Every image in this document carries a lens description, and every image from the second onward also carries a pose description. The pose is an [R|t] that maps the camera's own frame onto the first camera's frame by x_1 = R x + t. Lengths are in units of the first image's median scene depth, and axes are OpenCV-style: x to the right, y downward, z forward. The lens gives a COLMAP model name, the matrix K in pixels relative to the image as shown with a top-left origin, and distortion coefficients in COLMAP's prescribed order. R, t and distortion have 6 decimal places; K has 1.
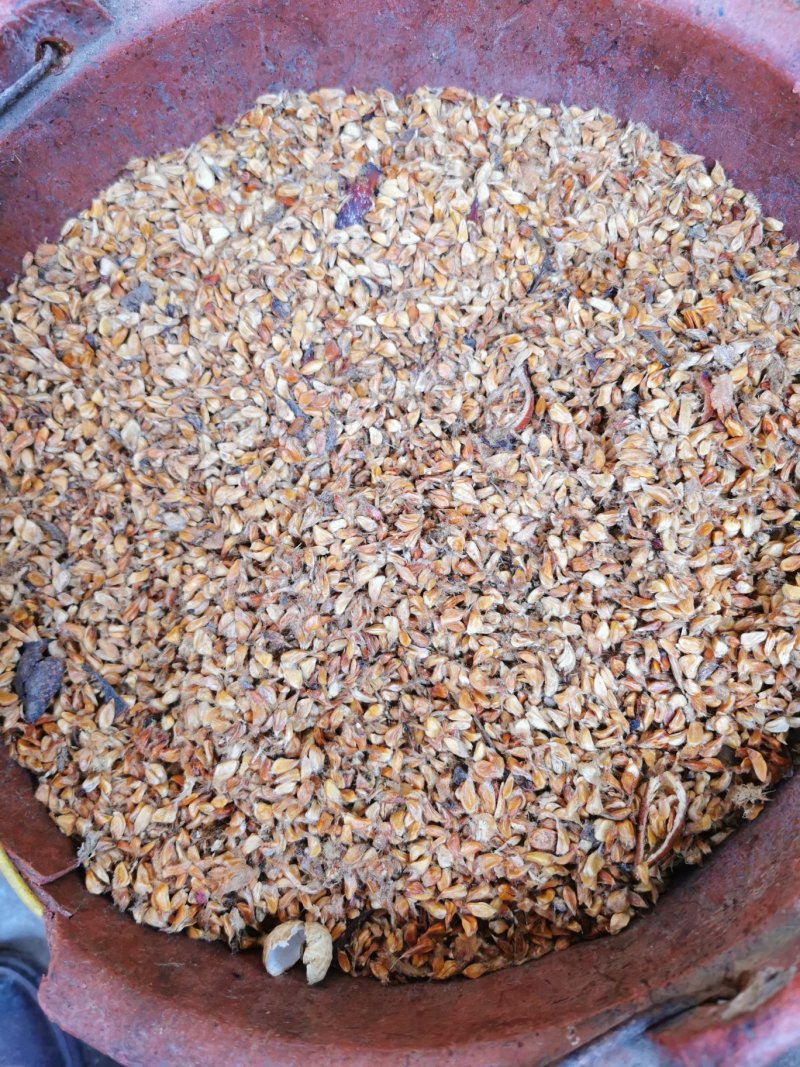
lens RADIAL K [[847.4, 0, 402.9], [0, 847.4, 530.6], [0, 0, 1]] dist [-0.080761, -0.015726]
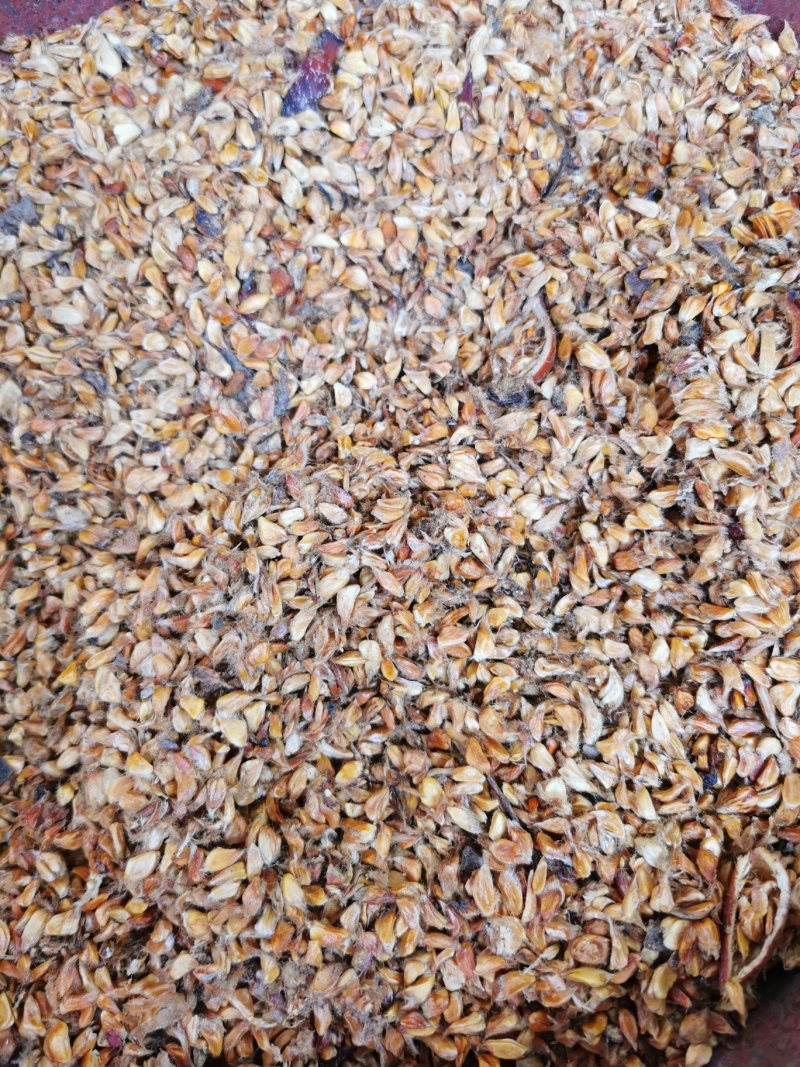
lens RADIAL K [[847.4, 0, 390.8], [0, 847.4, 527.9], [0, 0, 1]] dist [-0.080761, -0.015726]
pose [[0.999633, -0.026591, 0.005148, 0.003092], [0.026597, 0.999646, -0.000932, 0.006379], [-0.005121, 0.001068, 0.999986, 0.273749]]
